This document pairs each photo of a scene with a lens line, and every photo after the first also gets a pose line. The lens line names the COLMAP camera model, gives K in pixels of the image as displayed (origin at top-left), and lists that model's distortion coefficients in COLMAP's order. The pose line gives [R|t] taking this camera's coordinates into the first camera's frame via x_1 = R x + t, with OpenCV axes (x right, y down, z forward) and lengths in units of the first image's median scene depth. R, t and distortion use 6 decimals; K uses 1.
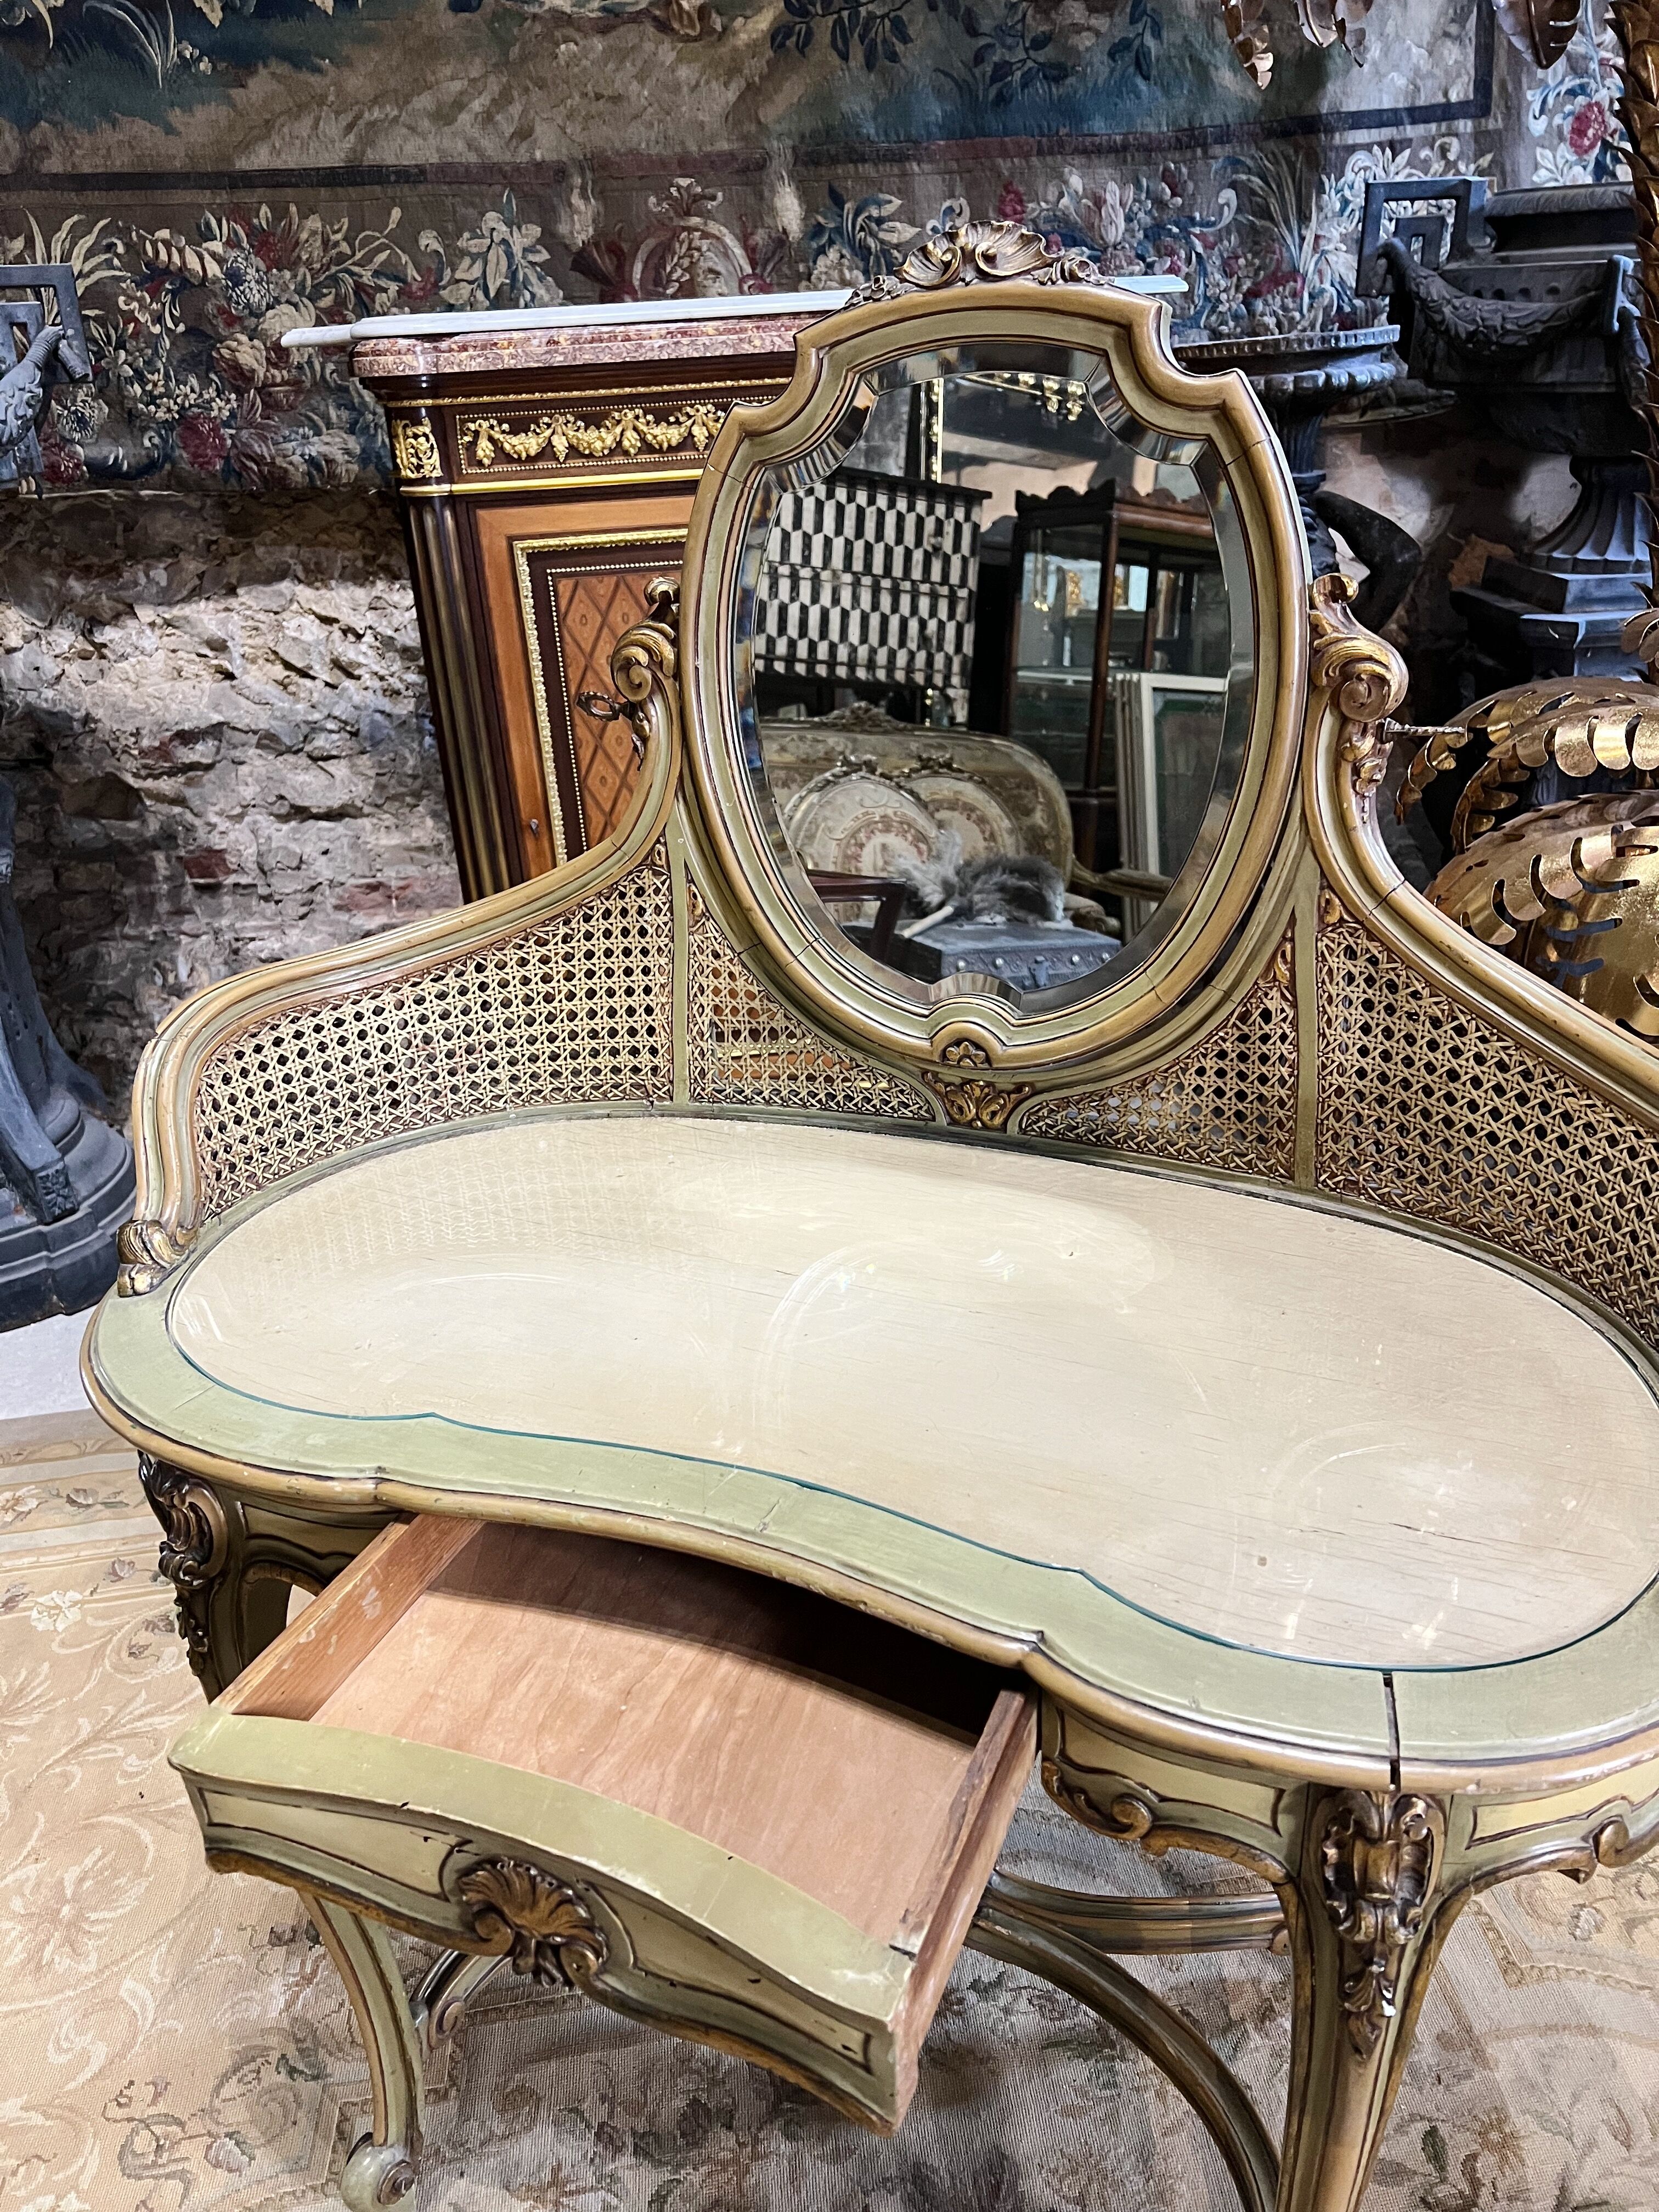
lens RADIAL K [[1650.3, 0, 840.4], [0, 1650.3, 1118.3], [0, 0, 1]] dist [0.046976, -0.048815]
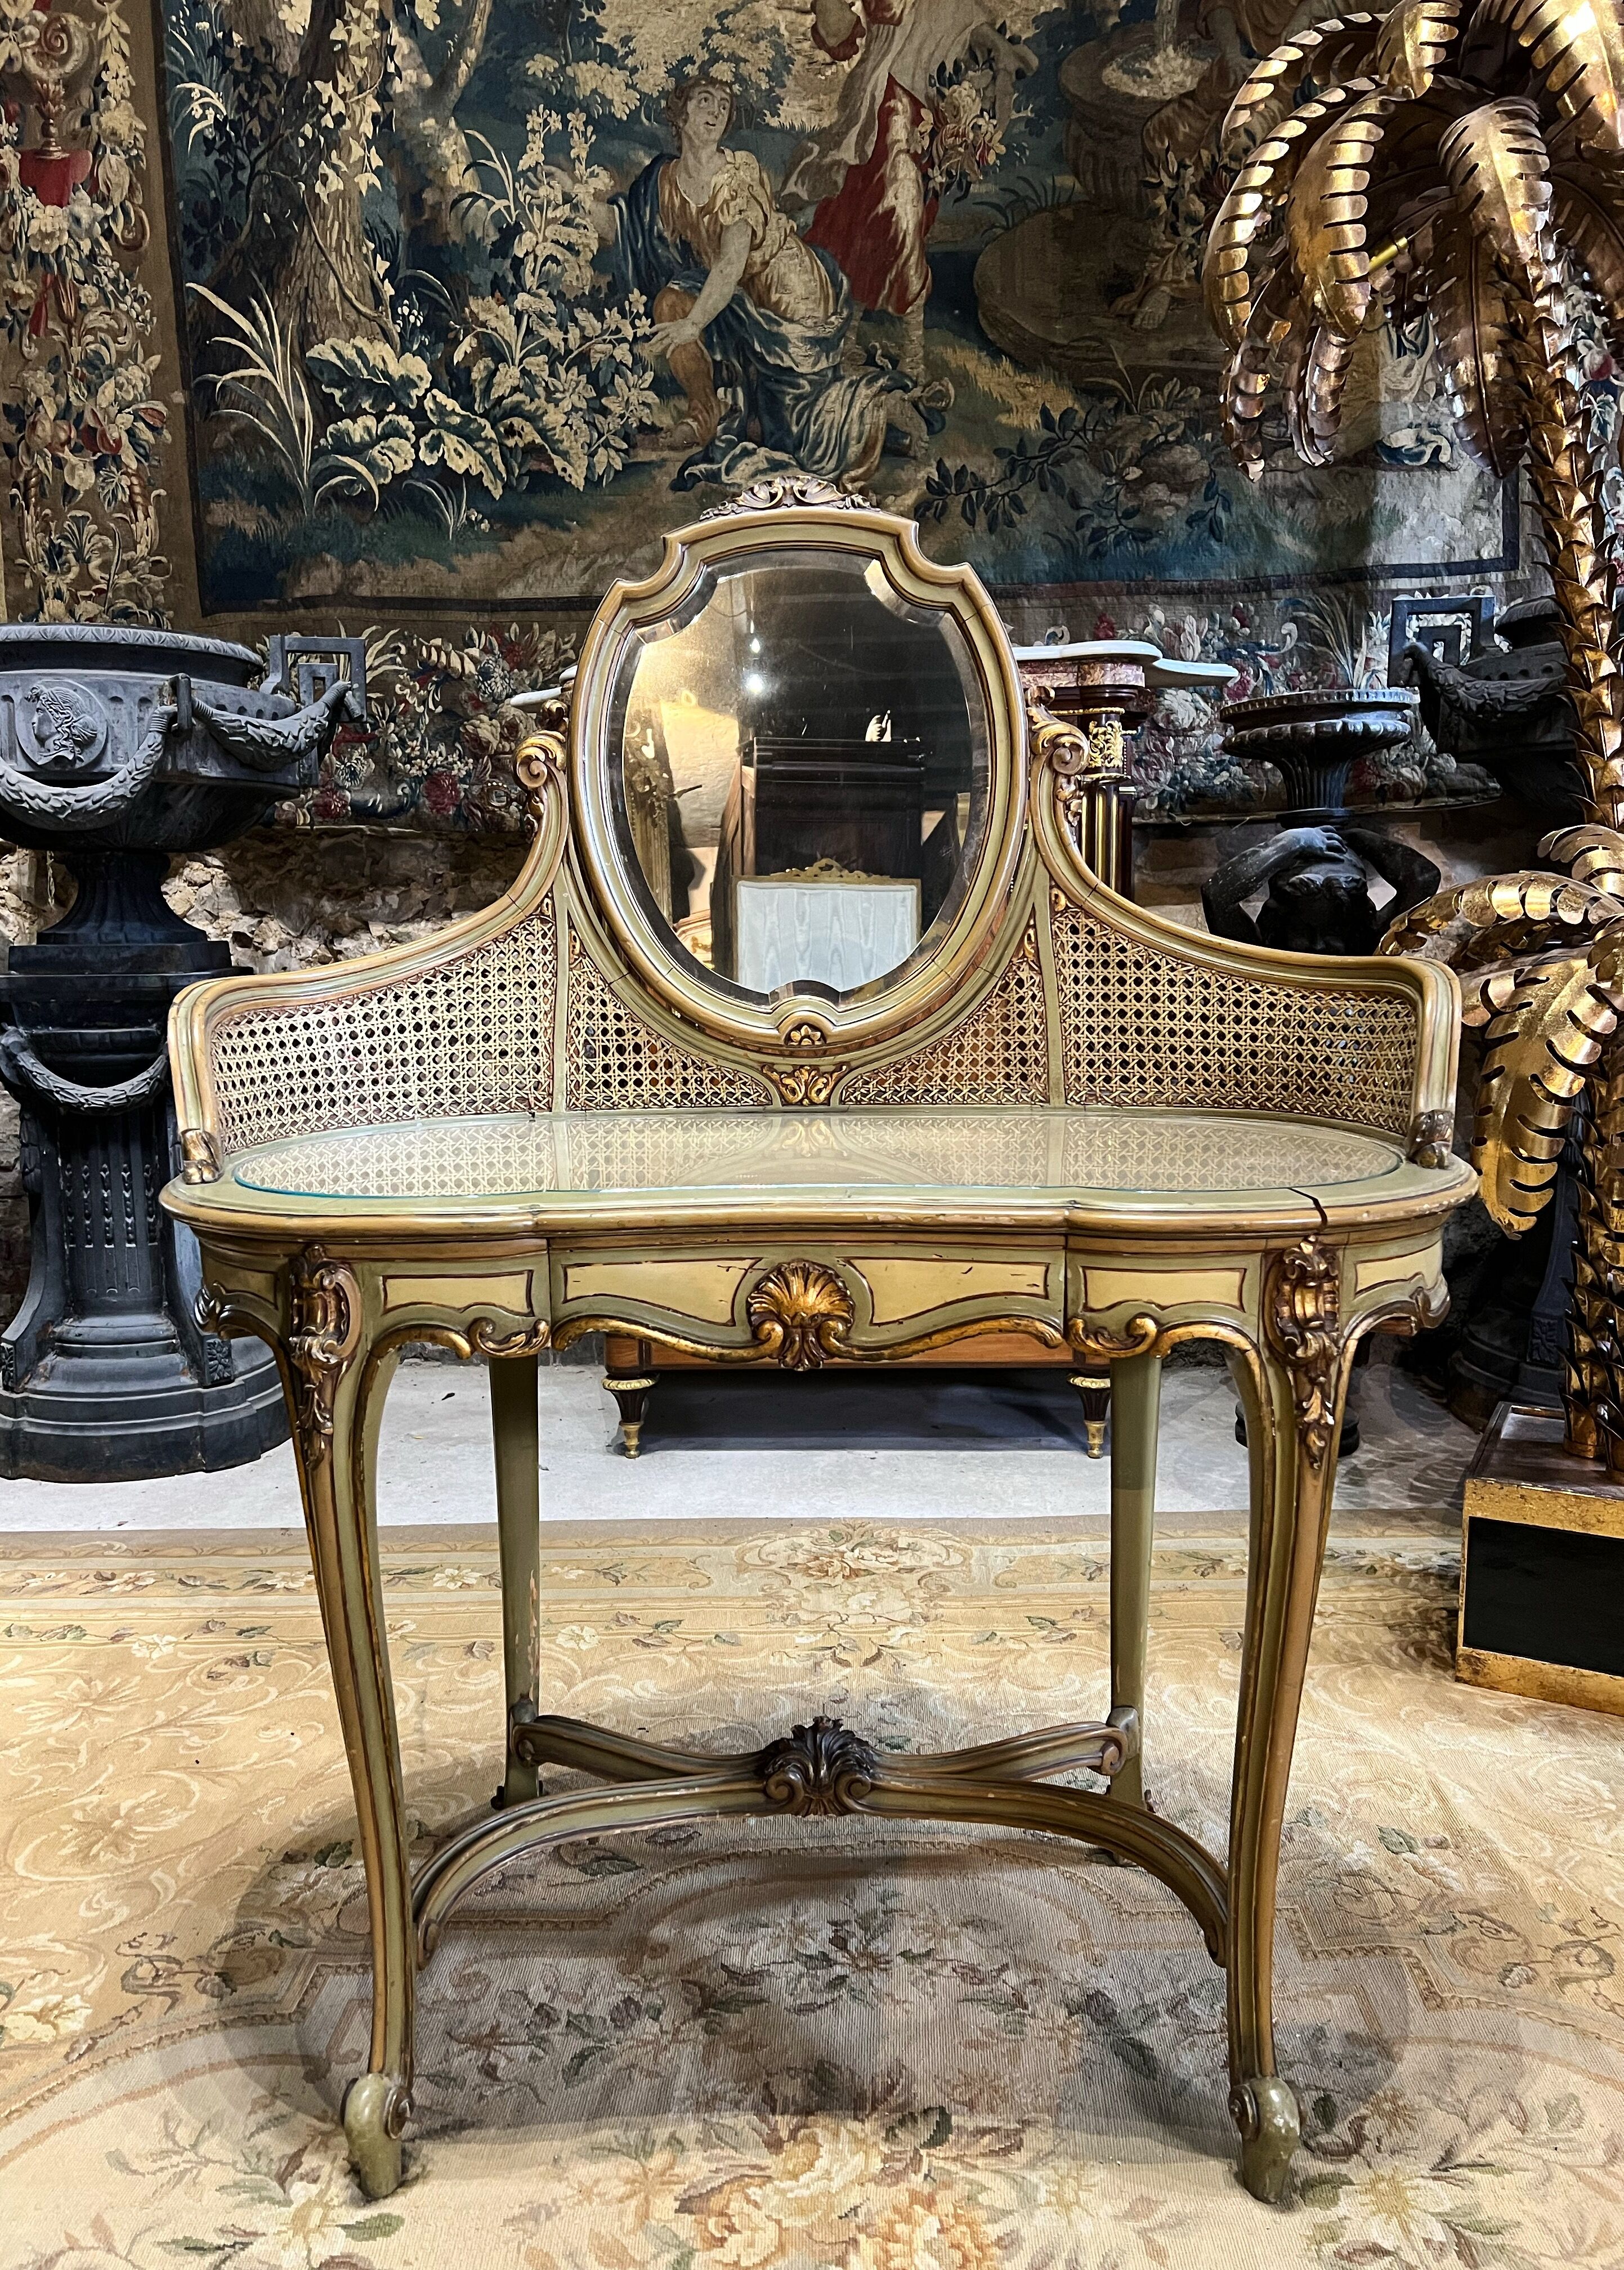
lens RADIAL K [[1693.4, 0, 774.7], [0, 1693.4, 1143.6], [0, 0, 1]] dist [0.035456, -0.030761]
pose [[0.986974, 0.054761, -0.151274, 0.075904], [-0.096336, 0.954238, -0.283105, 0.193545], [0.128848, 0.293990, 0.947084, -0.104938]]
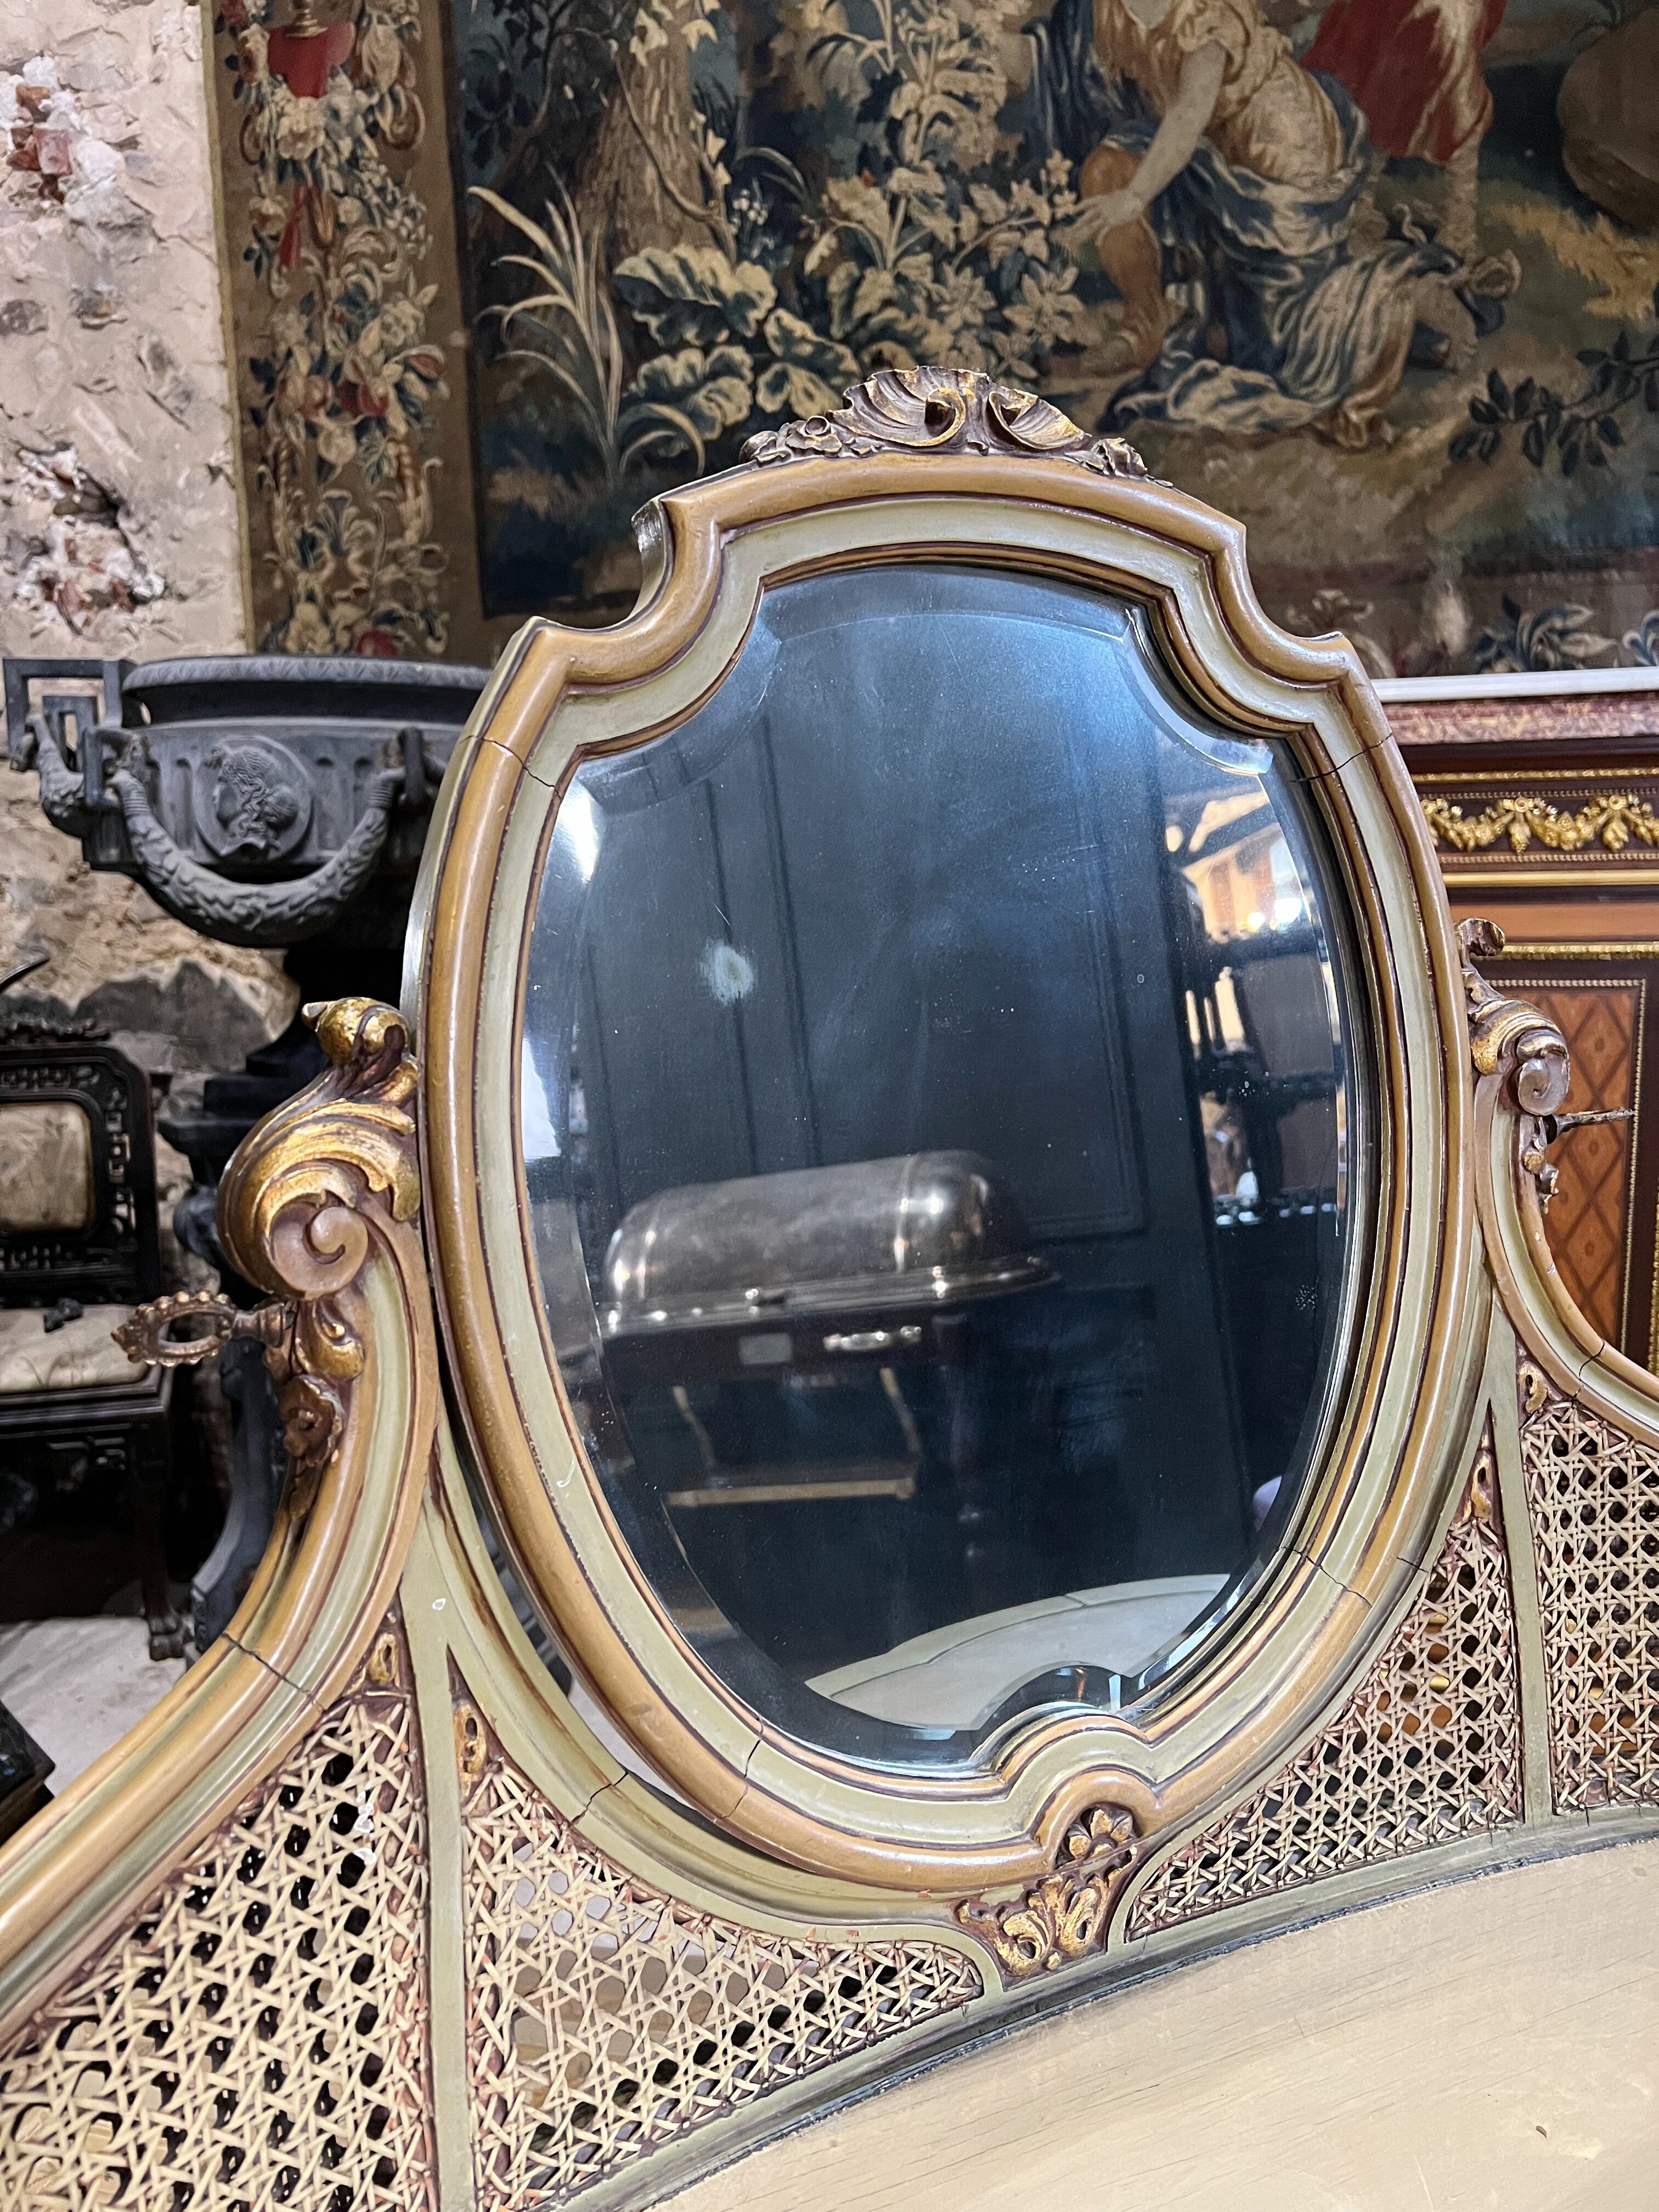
lens RADIAL K [[1661.2, 0, 827.2], [0, 1661.2, 1122.3], [0, 0, 1]] dist [0.041424, -0.048605]
pose [[0.944890, 0.088872, -0.315096, -0.041749], [-0.168071, 0.957622, -0.233907, -0.037918], [0.280955, 0.273975, 0.919784, 0.183674]]
